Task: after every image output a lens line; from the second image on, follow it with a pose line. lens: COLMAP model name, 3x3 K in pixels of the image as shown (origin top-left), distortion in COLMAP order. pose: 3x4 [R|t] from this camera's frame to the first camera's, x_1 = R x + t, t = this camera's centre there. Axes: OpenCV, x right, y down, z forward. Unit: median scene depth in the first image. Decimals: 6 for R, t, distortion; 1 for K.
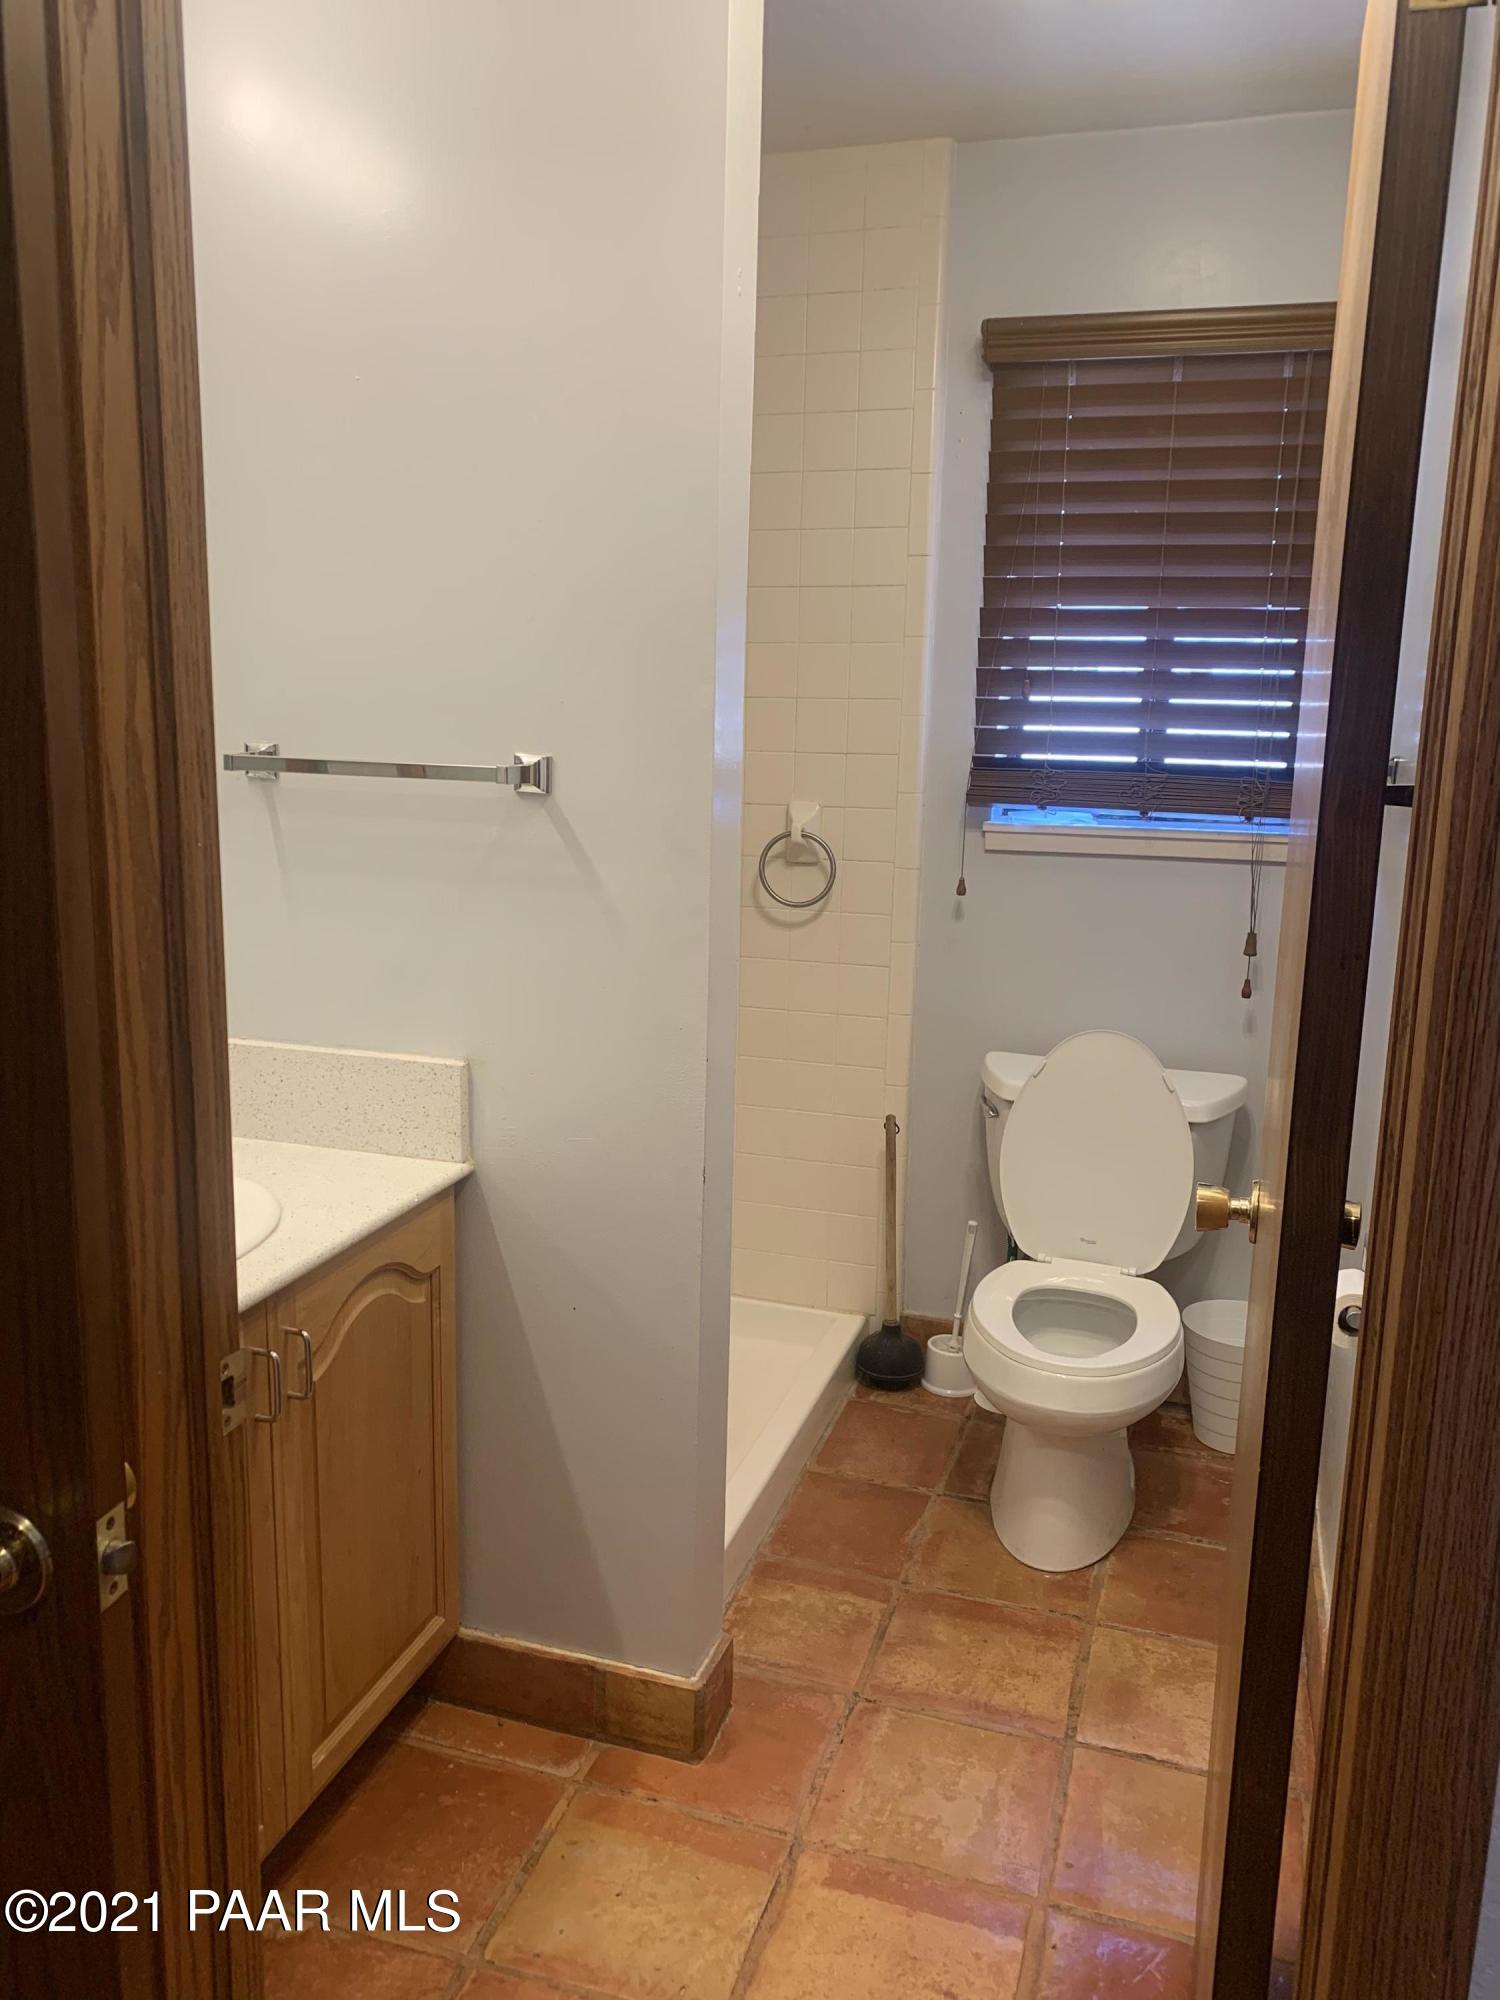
lens RADIAL K [[1530.9, 0, 753.0], [0, 1530.9, 1000.9], [0, 0, 1]] dist [0.046726, -0.049329]
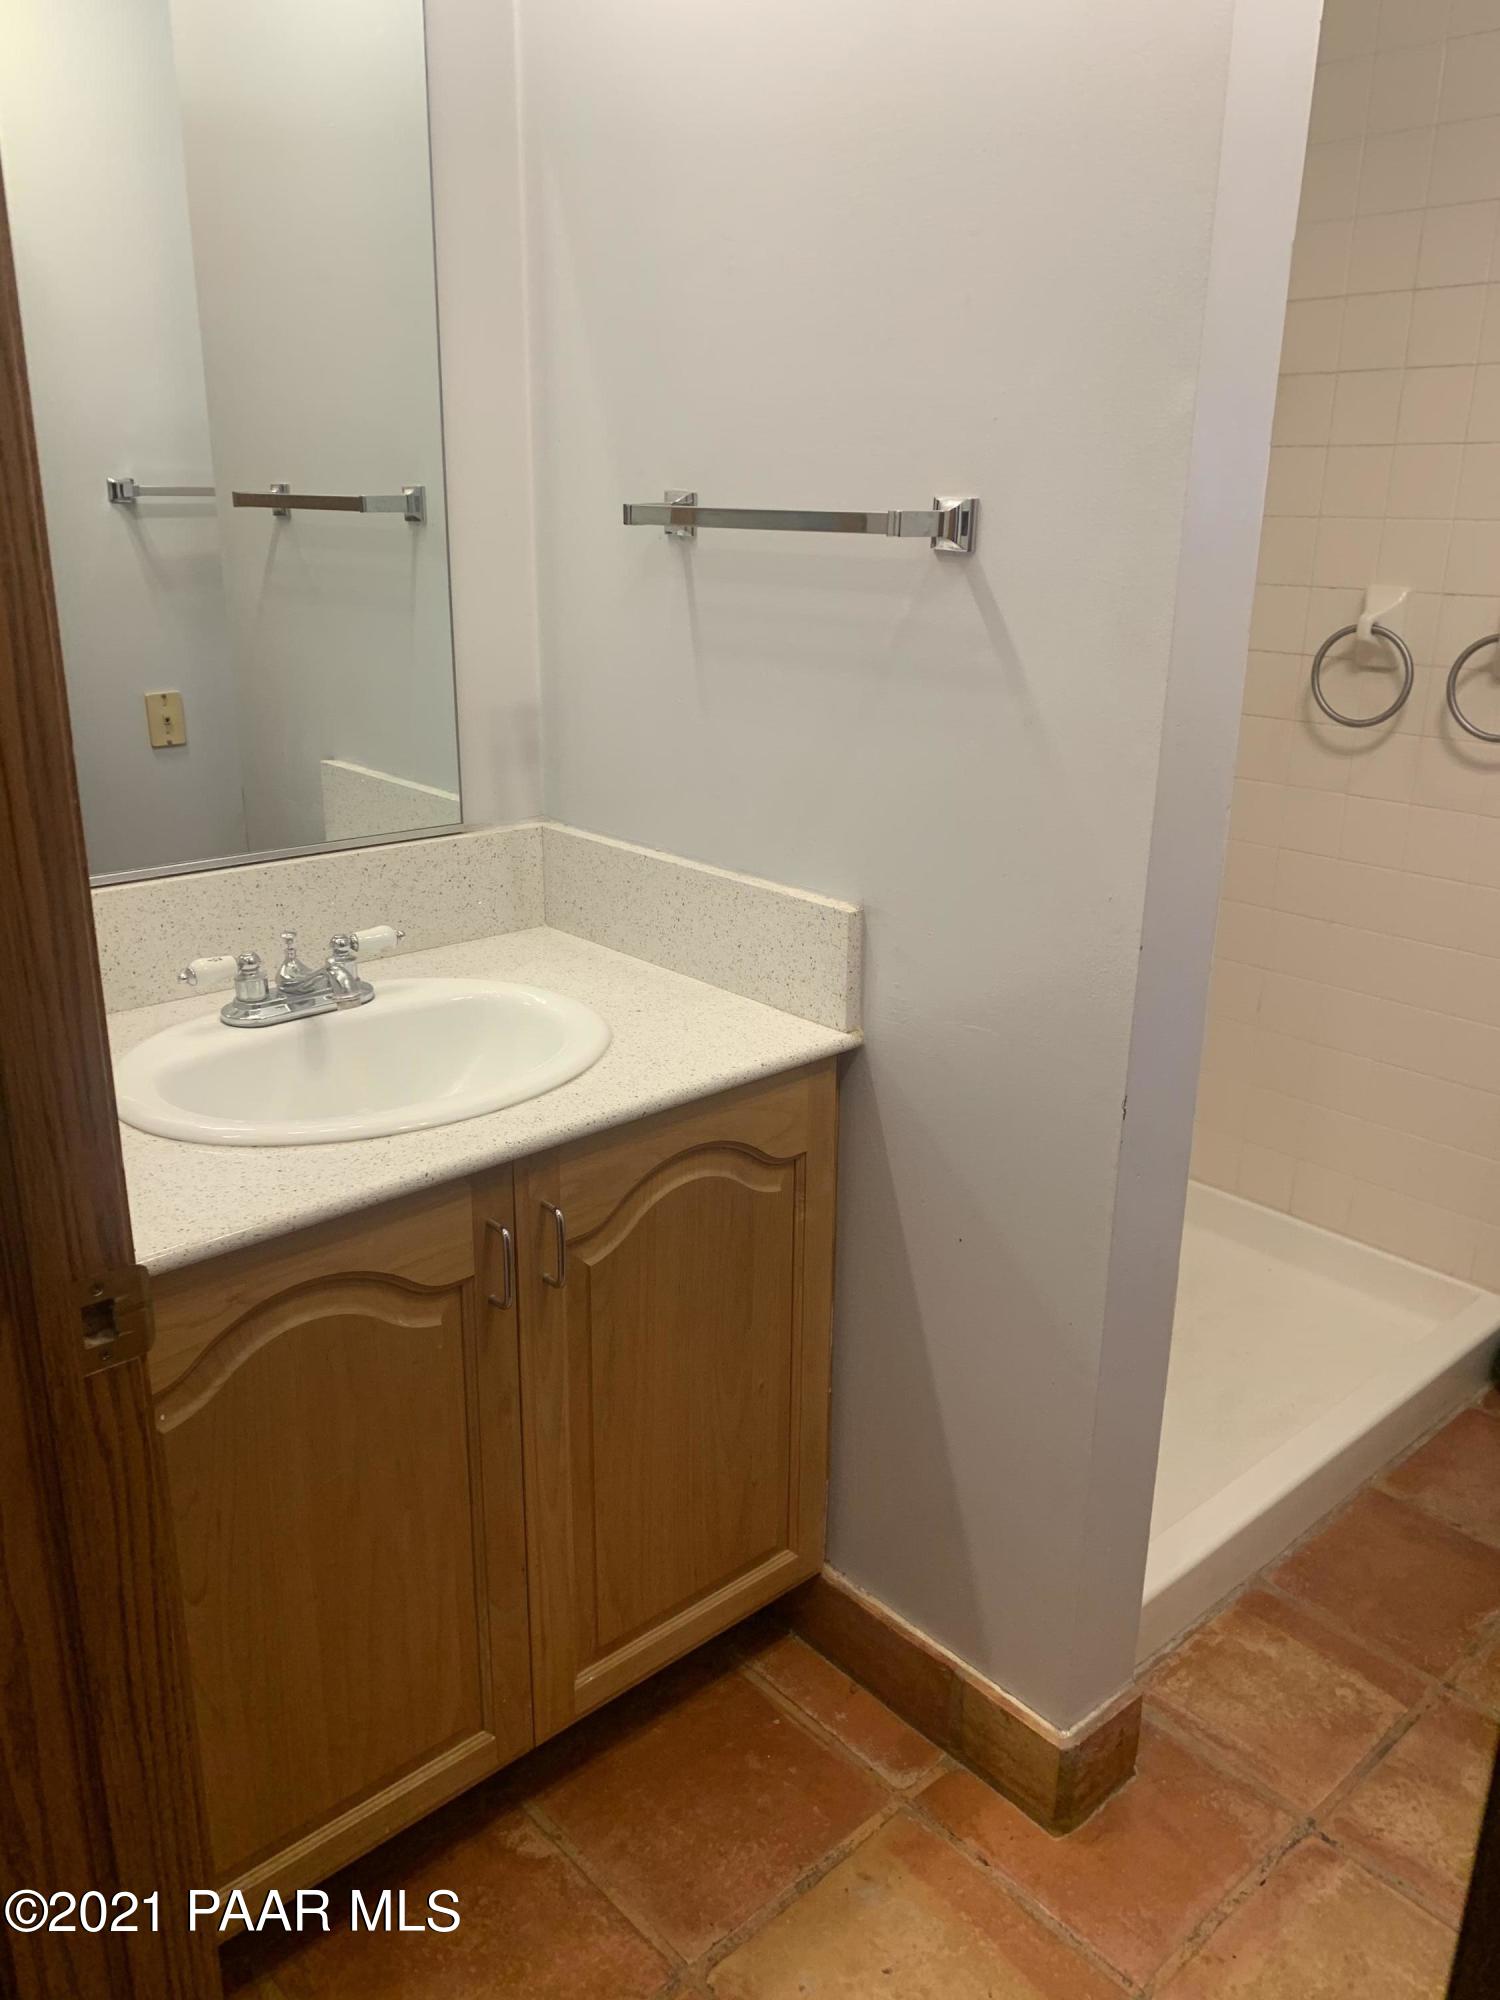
lens RADIAL K [[1530.9, 0, 755.3], [0, 1530.9, 1001.0], [0, 0, 1]] dist [0.046726, -0.049329]
pose [[0.865366, 0.146792, -0.479160, 0.147323], [-0.091318, 0.986319, 0.137241, -0.015466], [0.492750, -0.075007, 0.866932, 0.285510]]
